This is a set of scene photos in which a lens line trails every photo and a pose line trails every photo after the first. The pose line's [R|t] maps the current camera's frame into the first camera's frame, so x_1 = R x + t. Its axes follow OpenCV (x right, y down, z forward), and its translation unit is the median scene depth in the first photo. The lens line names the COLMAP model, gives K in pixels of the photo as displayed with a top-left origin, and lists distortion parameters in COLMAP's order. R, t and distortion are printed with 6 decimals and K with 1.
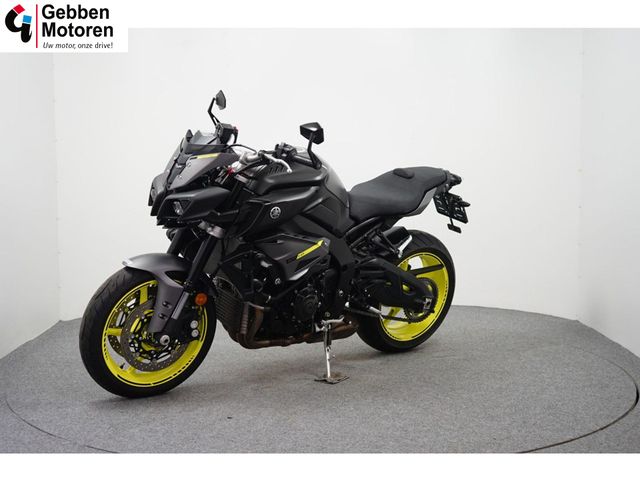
lens RADIAL K [[914.7, 0, 320.0], [0, 914.7, 240.0], [0, 0, 1]] dist [0.005851, -0.003524]
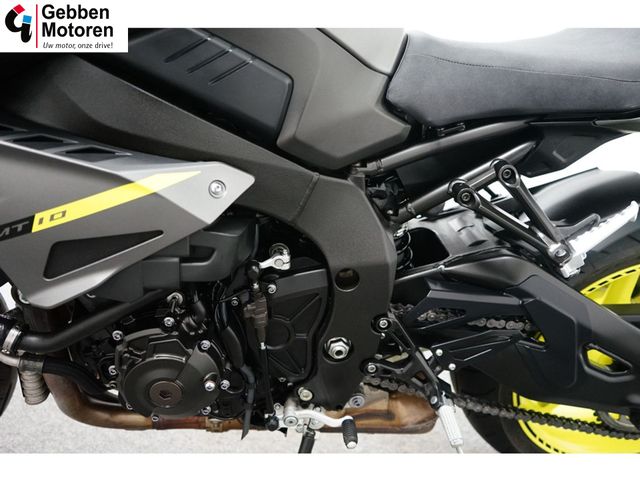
lens RADIAL K [[516.4, 0, 320.0], [0, 516.4, 240.0], [0, 0, 1]] dist [0.000498, -0.002129]
pose [[0.834498, 0.174265, -0.522728, 0.108290], [-0.110918, 0.982379, 0.150428, -0.006422], [0.539731, -0.067551, 0.839123, 0.866538]]
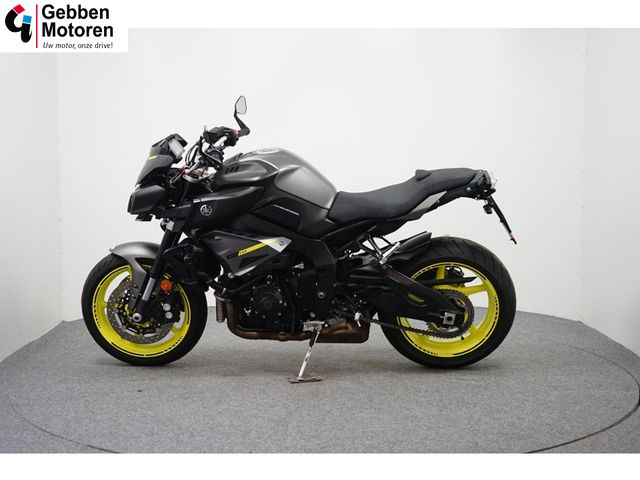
lens RADIAL K [[914.7, 0, 320.0], [0, 914.7, 240.0], [0, 0, 1]] dist [0.005851, -0.003524]
pose [[0.755410, 0.058206, -0.652662, 0.681285], [-0.057320, 0.998098, 0.022669, -0.024290], [0.652741, 0.020286, 0.757310, 0.252951]]
